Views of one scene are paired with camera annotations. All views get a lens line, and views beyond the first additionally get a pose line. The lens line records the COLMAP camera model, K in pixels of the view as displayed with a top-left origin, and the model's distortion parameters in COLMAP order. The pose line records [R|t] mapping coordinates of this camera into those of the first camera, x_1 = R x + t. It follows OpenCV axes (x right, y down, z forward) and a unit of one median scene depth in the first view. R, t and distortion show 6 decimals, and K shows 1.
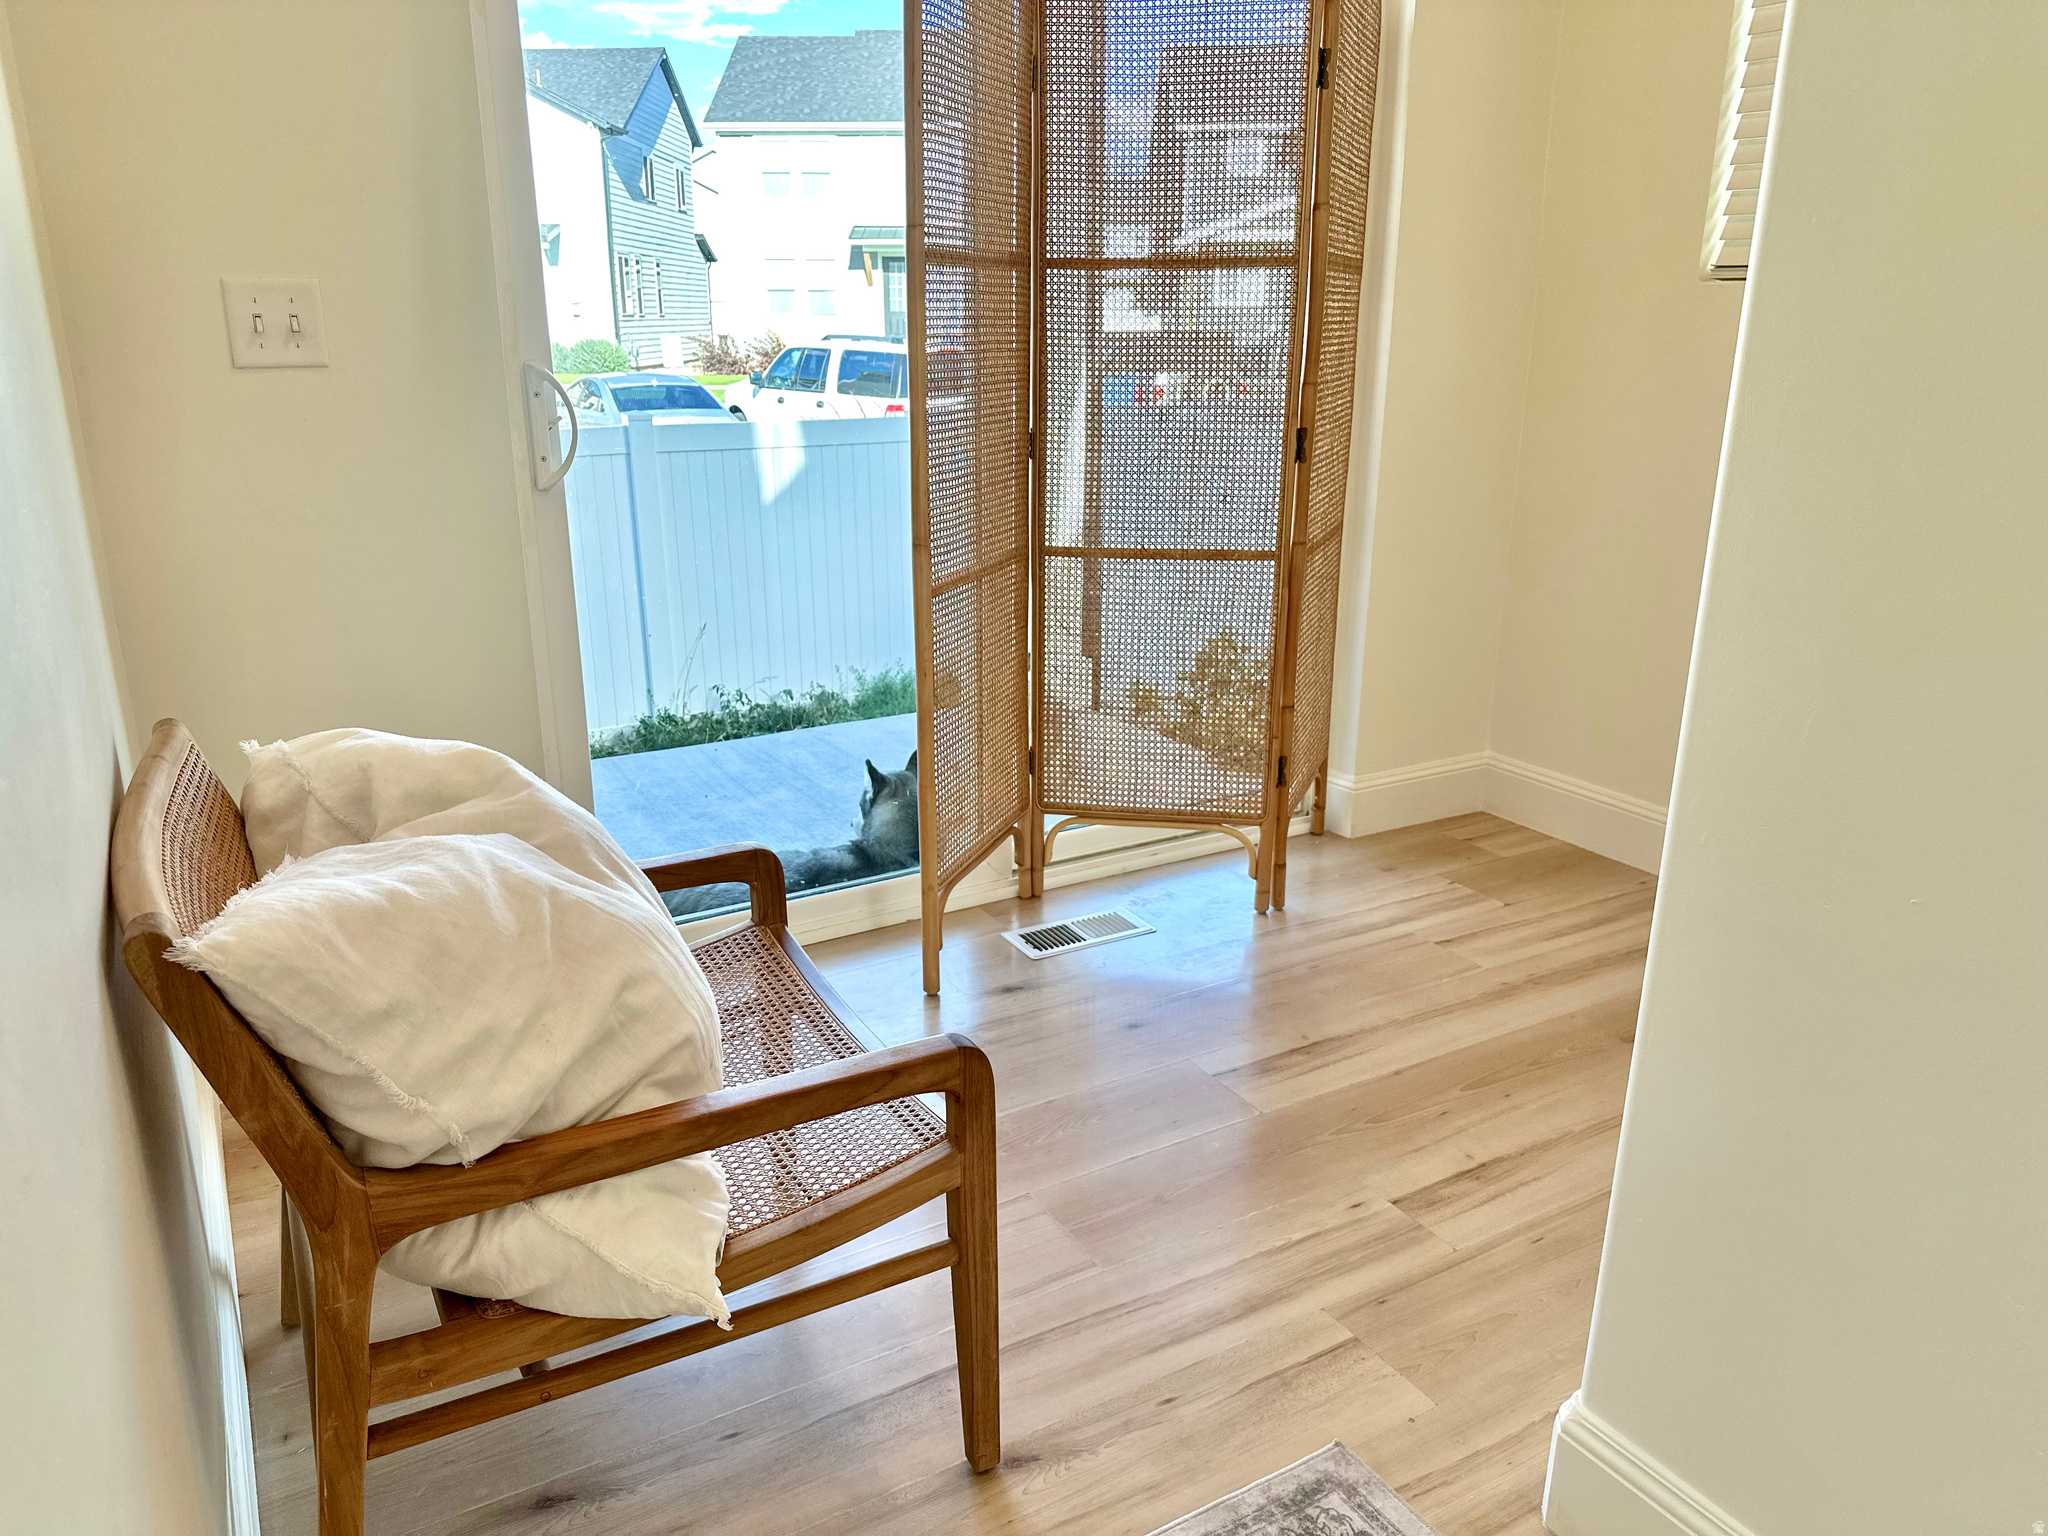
lens RADIAL K [[1423.6, 0, 1024.0], [0, 1423.6, 768.0], [0, 0, 1]] dist [0.154982, -0.239705]
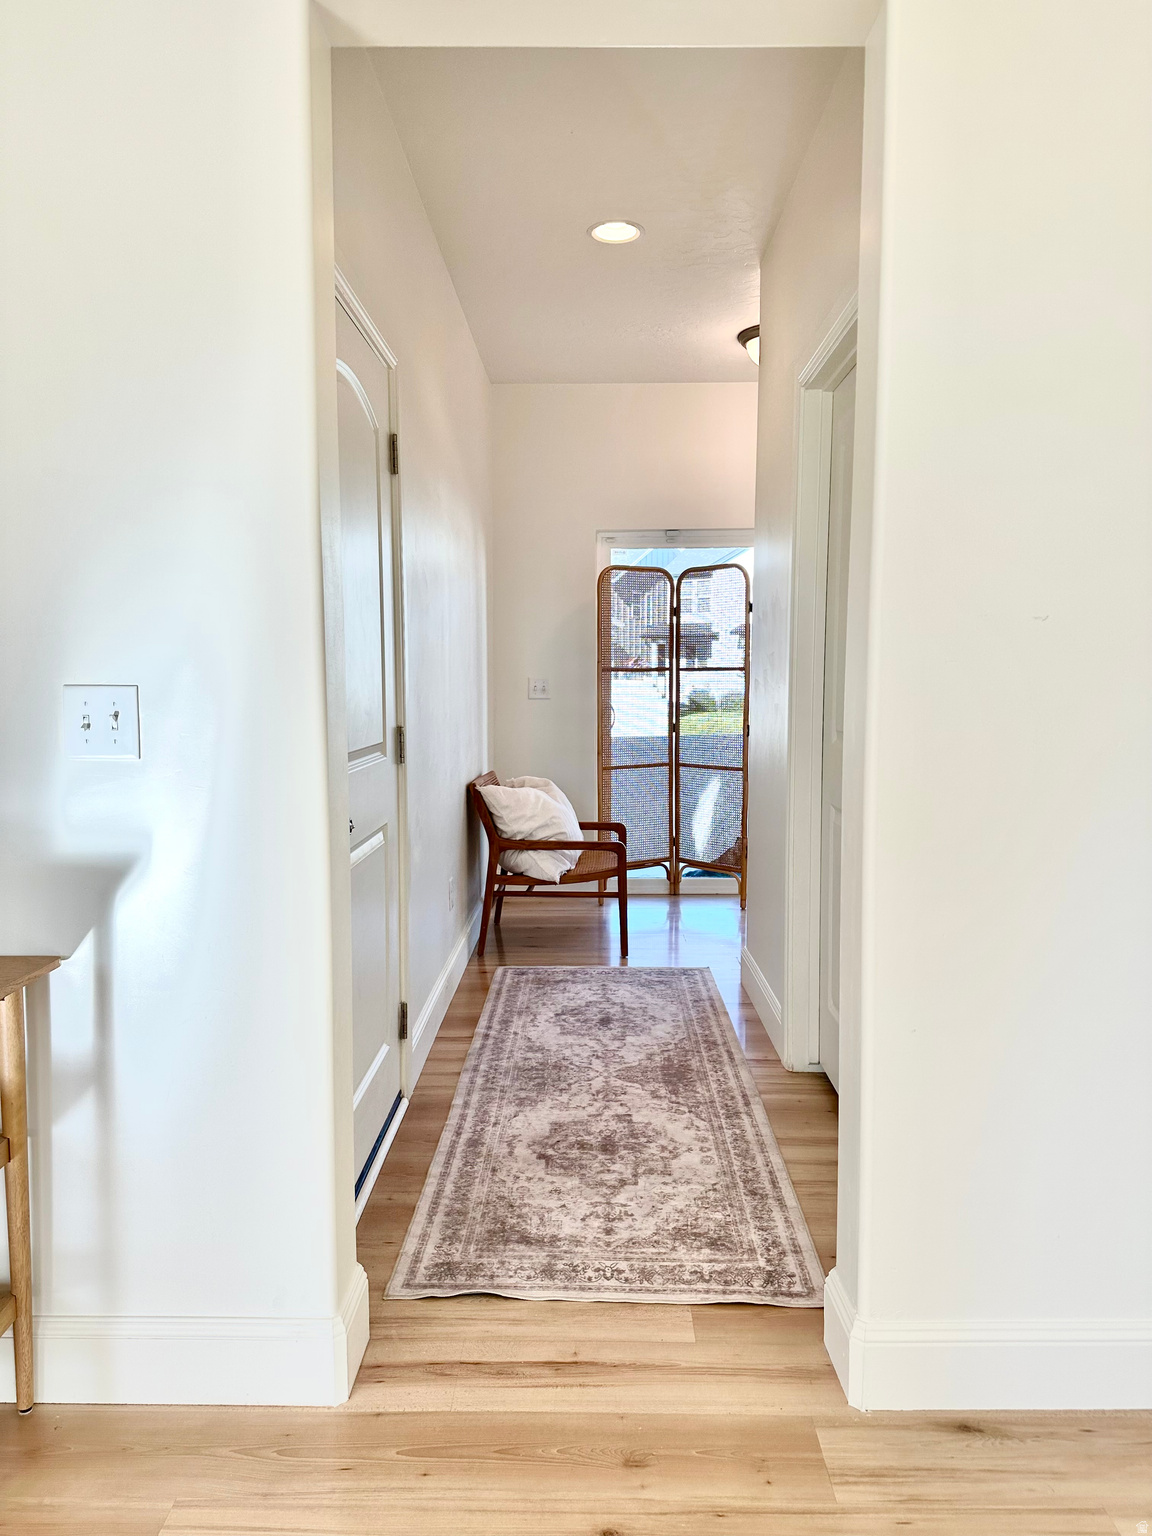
lens RADIAL K [[1067.7, 0, 576.0], [0, 1067.7, 768.0], [0, 0, 1]] dist [0.154982, -0.239705]
pose [[0.844017, 0.043326, -0.534564, 1.870811], [-0.155961, 0.973484, -0.167345, 0.618969], [0.513139, 0.224613, 0.828395, -2.197493]]
